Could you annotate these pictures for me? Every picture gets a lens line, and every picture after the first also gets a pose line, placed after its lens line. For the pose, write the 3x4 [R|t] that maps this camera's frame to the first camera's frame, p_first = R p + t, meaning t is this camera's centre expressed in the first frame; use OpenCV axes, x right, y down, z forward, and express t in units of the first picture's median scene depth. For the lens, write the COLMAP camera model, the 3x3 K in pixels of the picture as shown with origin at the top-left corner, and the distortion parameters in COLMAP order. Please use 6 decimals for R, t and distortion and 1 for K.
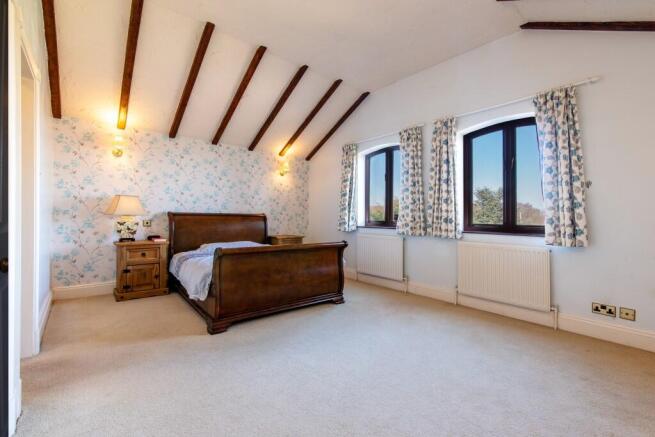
lens RADIAL K [[298.0, 0, 330.6], [0, 298.0, 218.4], [0, 0, 1]] dist [0.016856, -0.001296]
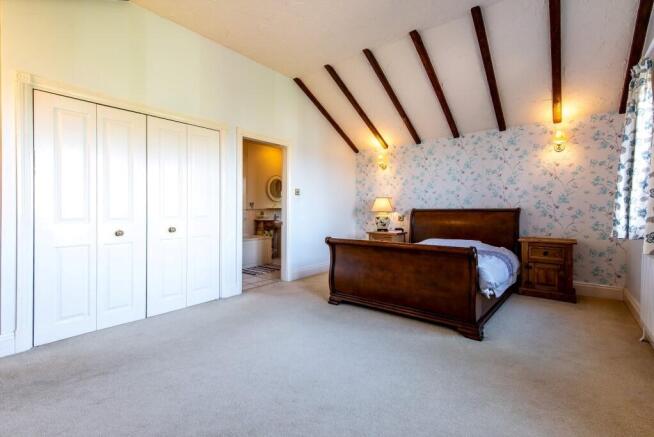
lens RADIAL K [[297.5, 0, 332.0], [0, 297.5, 214.5], [0, 0, 1]] dist [0.016856, -0.001296]
pose [[0.193833, -0.002333, -0.981032, 0.483402], [0.000109, 0.999997, -0.002357, 0.003043], [0.981034, 0.000350, 0.193833, 0.420719]]
